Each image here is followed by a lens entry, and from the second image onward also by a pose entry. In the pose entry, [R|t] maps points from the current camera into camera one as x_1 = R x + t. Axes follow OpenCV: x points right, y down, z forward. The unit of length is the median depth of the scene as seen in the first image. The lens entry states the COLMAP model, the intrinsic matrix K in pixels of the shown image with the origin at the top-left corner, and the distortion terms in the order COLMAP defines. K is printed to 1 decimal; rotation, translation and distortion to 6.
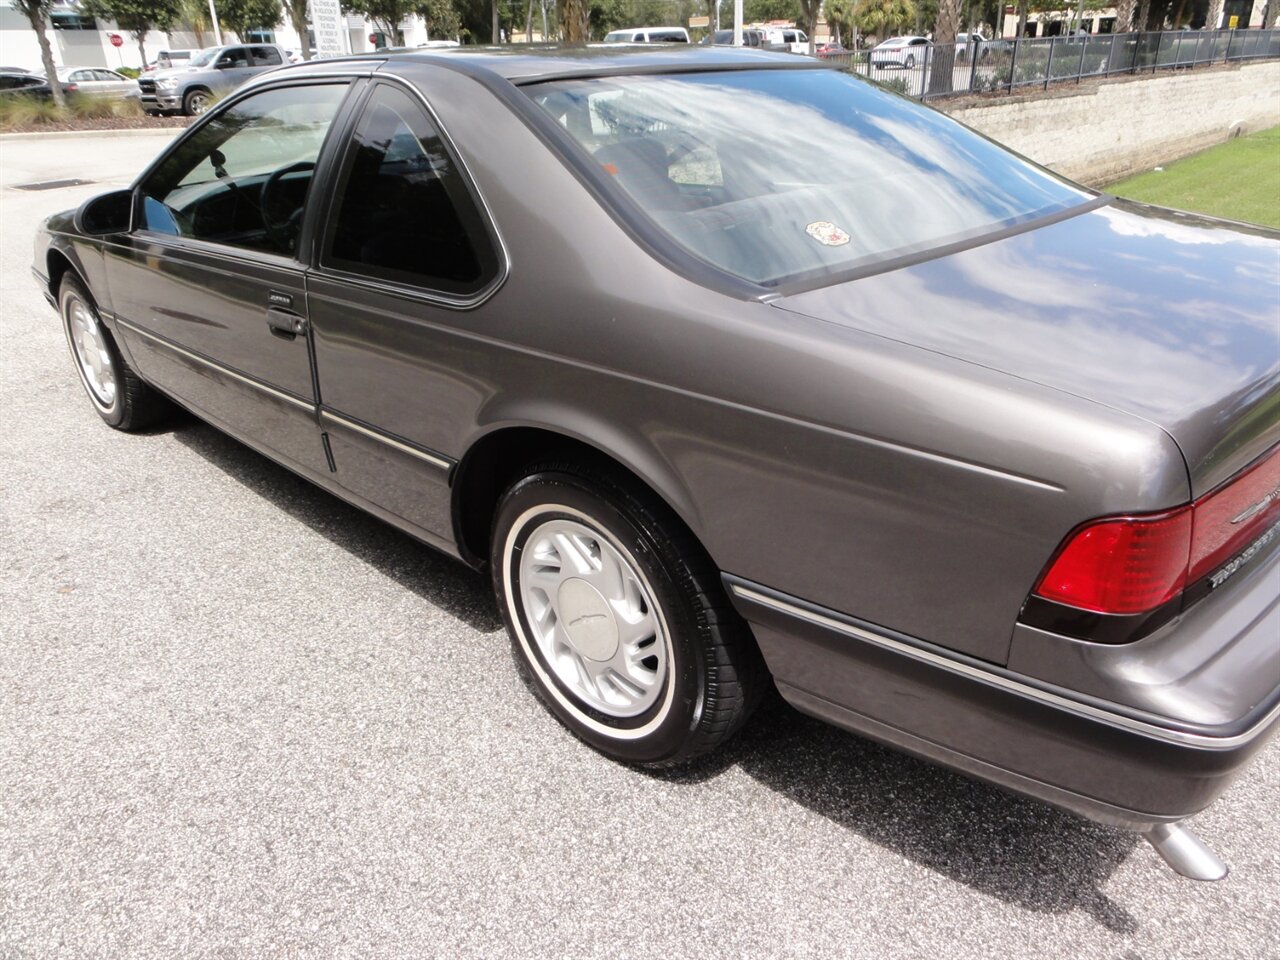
lens RADIAL K [[903.3, 0, 641.5], [0, 903.3, 484.4], [0, 0, 1]] dist [0.003116, -0.006201]
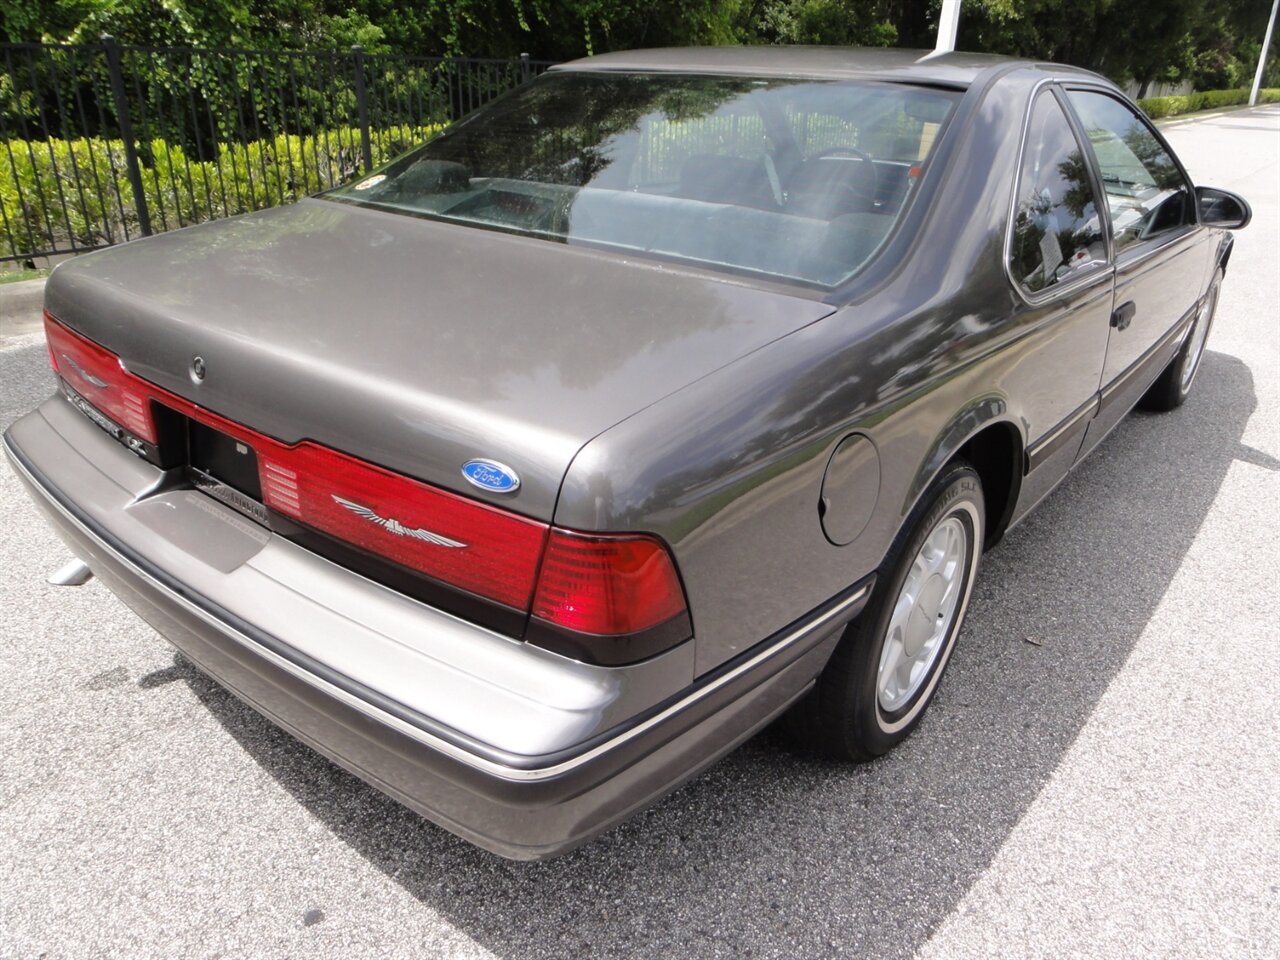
lens RADIAL K [[903.3, 0, 642.1], [0, 903.3, 483.8], [0, 0, 1]] dist [0.003116, -0.006201]
pose [[0.091350, 0.439566, -0.893553, 1.077784], [-0.446938, 0.819951, 0.357668, -0.372489], [0.889889, 0.366690, 0.271361, 0.752345]]
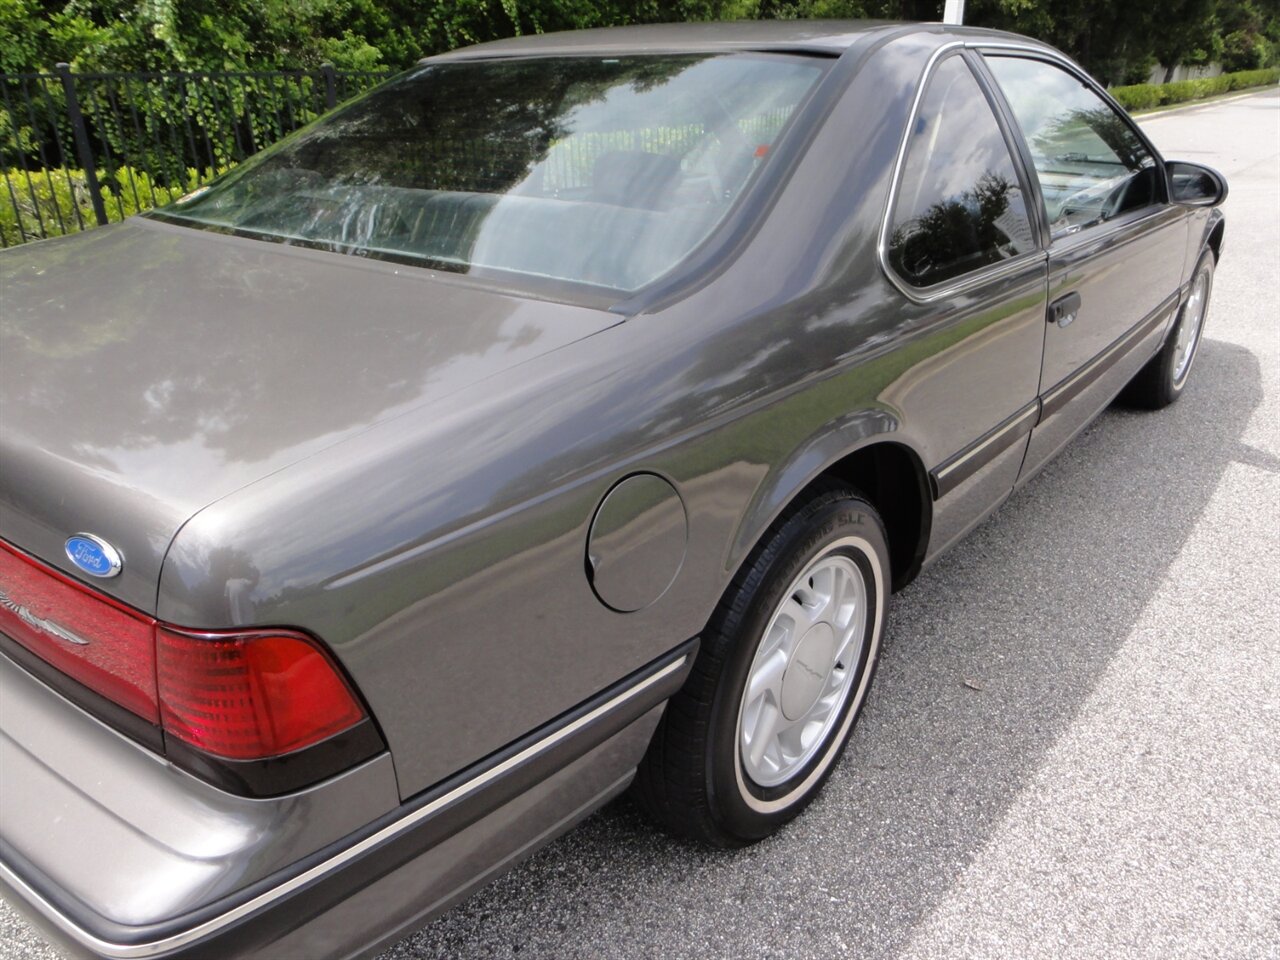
lens RADIAL K [[903.3, 0, 644.0], [0, 903.3, 479.2], [0, 0, 1]] dist [0.003116, -0.006201]
pose [[0.072571, 0.424123, -0.902692, 0.984561], [-0.406570, 0.839044, 0.361533, -0.417029], [0.910733, 0.340771, 0.233326, 0.906263]]
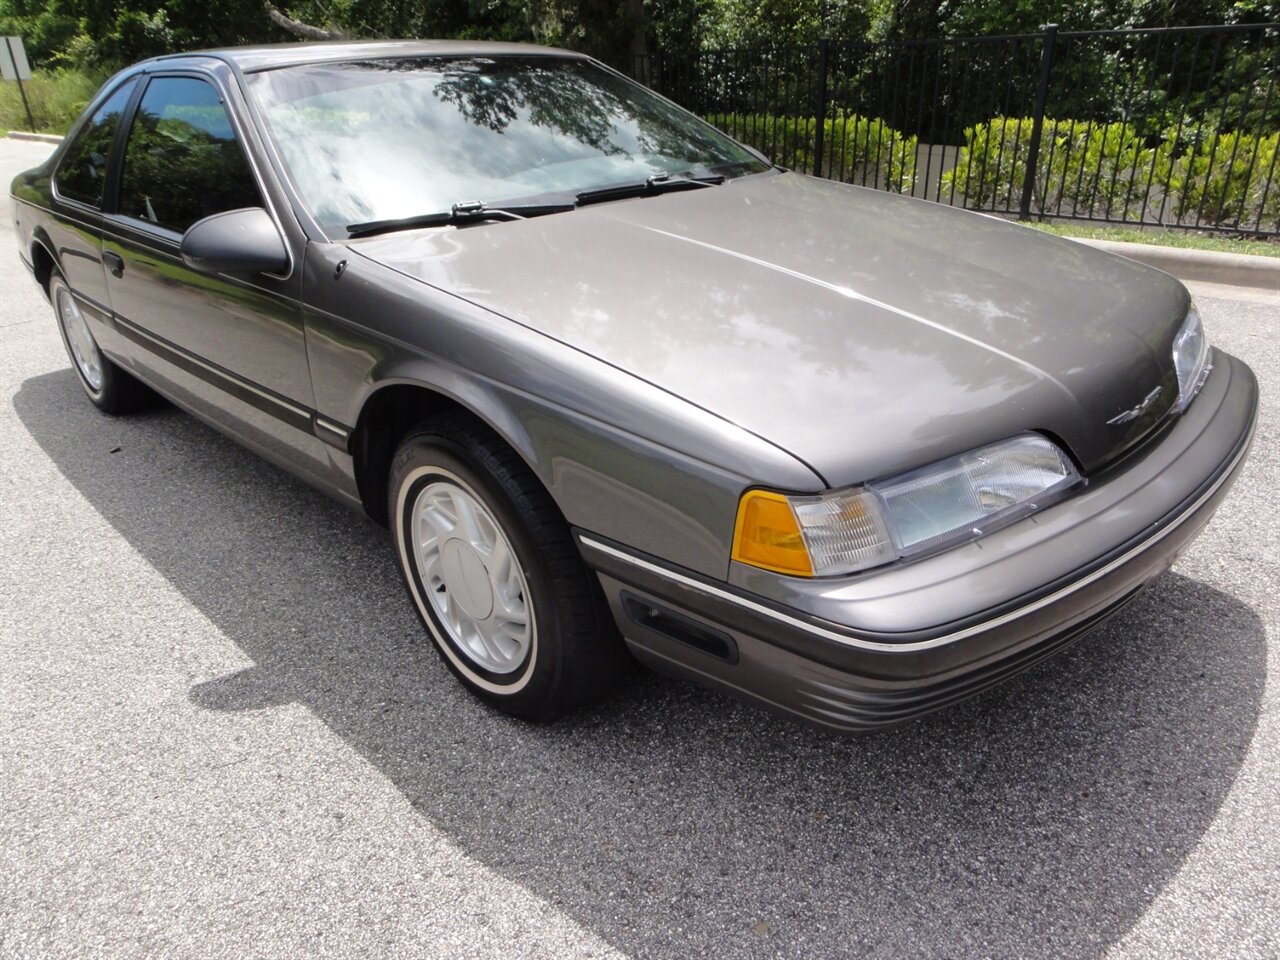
lens RADIAL K [[903.3, 0, 642.4], [0, 903.3, 485.8], [0, 0, 1]] dist [0.003116, -0.006201]
pose [[-0.997702, 0.041236, 0.053755, -0.588075], [0.067692, 0.639422, 0.765870, -1.087193], [-0.002790, 0.767749, -0.640744, 2.415840]]
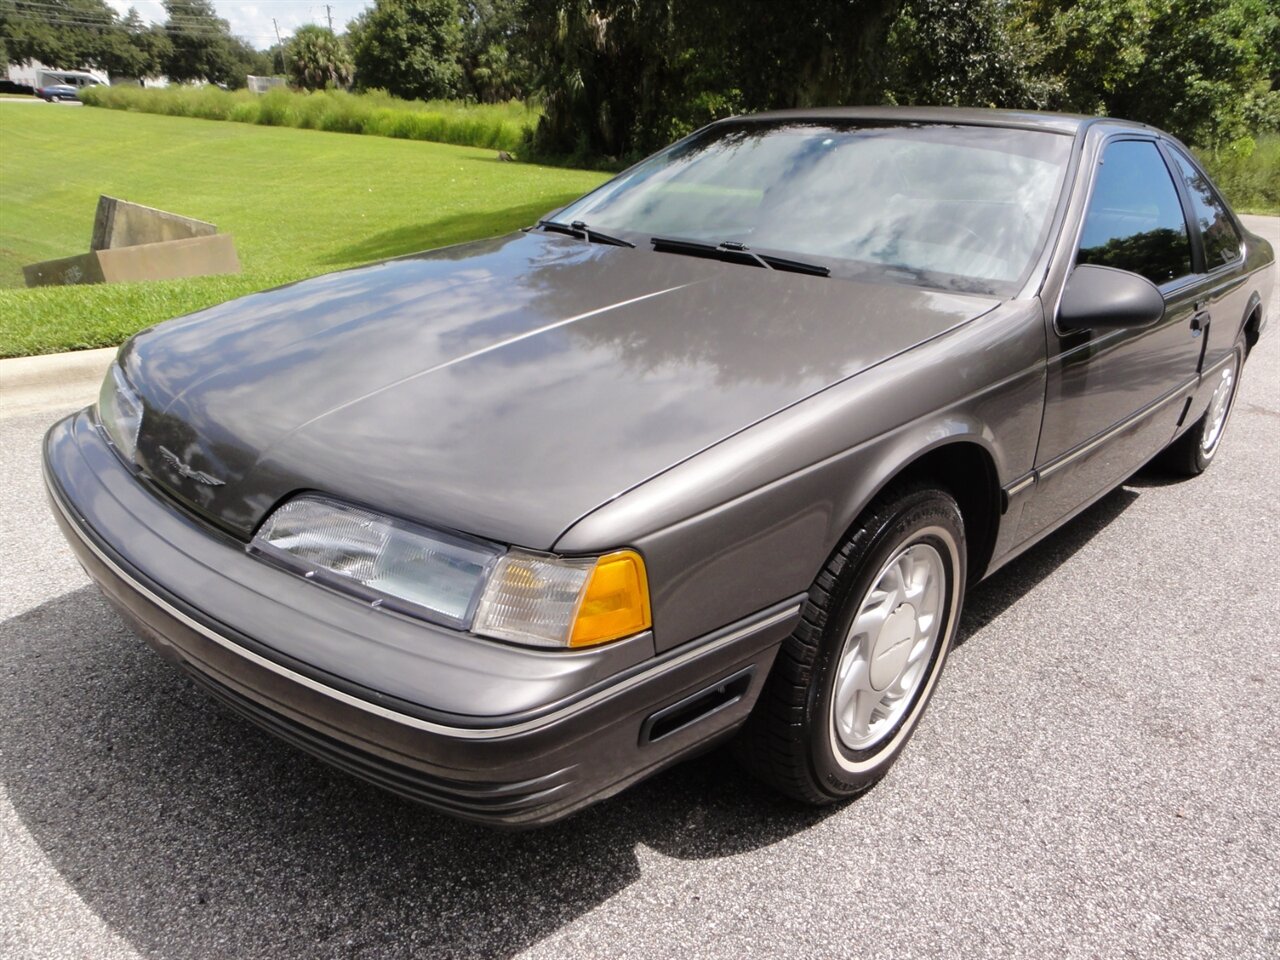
lens RADIAL K [[903.3, 0, 641.4], [0, 903.3, 482.9], [0, 0, 1]] dist [0.003116, -0.006201]
pose [[-0.028402, -0.333074, 0.942473, -1.522314], [0.382093, 0.867635, 0.318141, -0.655498], [-0.923687, 0.369148, 0.102622, 1.590285]]
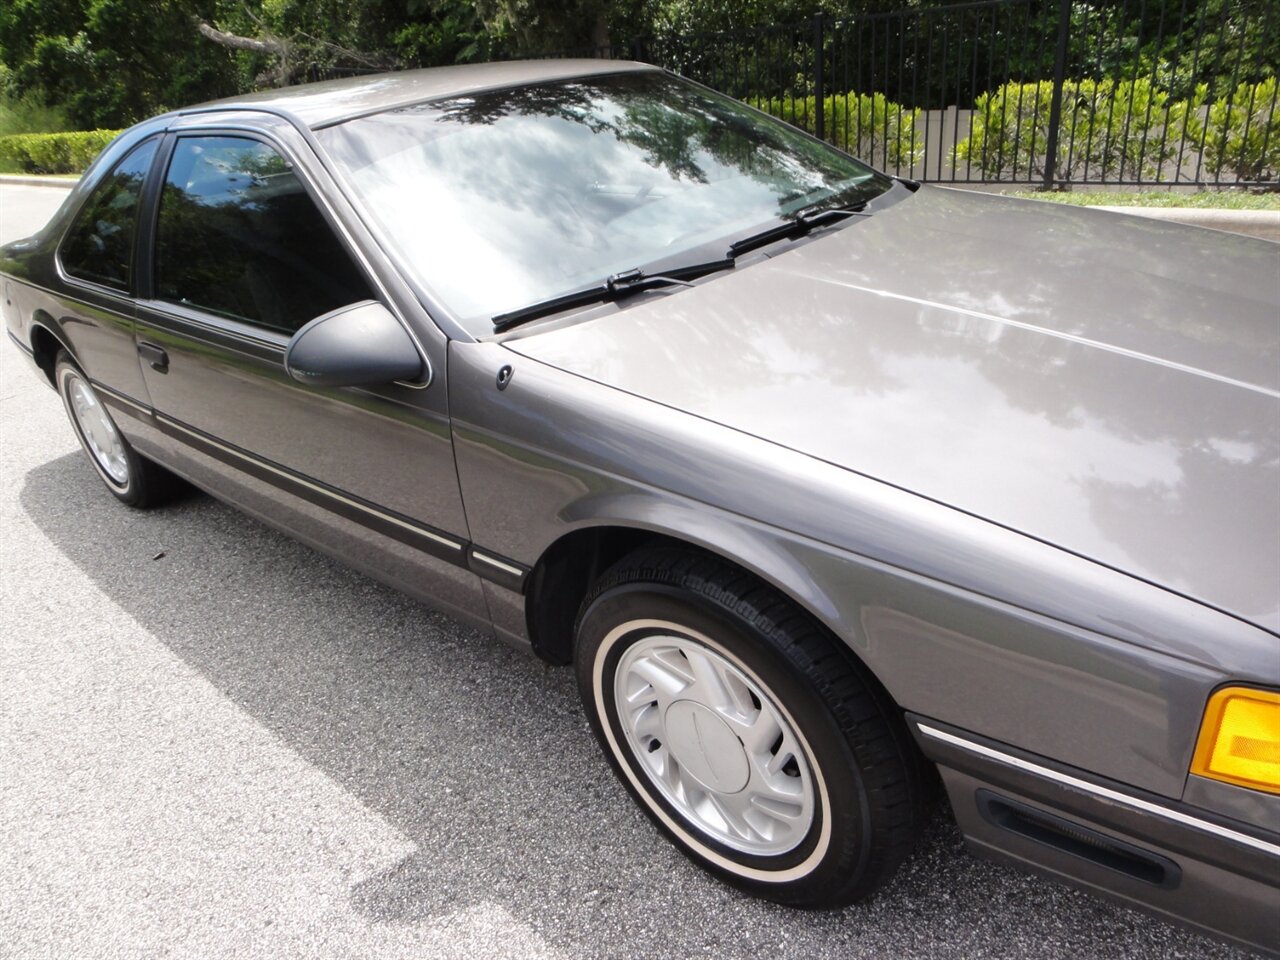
lens RADIAL K [[903.3, 0, 639.7], [0, 903.3, 483.0], [0, 0, 1]] dist [0.003116, -0.006201]
pose [[-0.990596, 0.134999, 0.022248, -0.387338], [0.101821, 0.618775, 0.778941, -1.062683], [0.091389, 0.773881, -0.626702, 2.230446]]
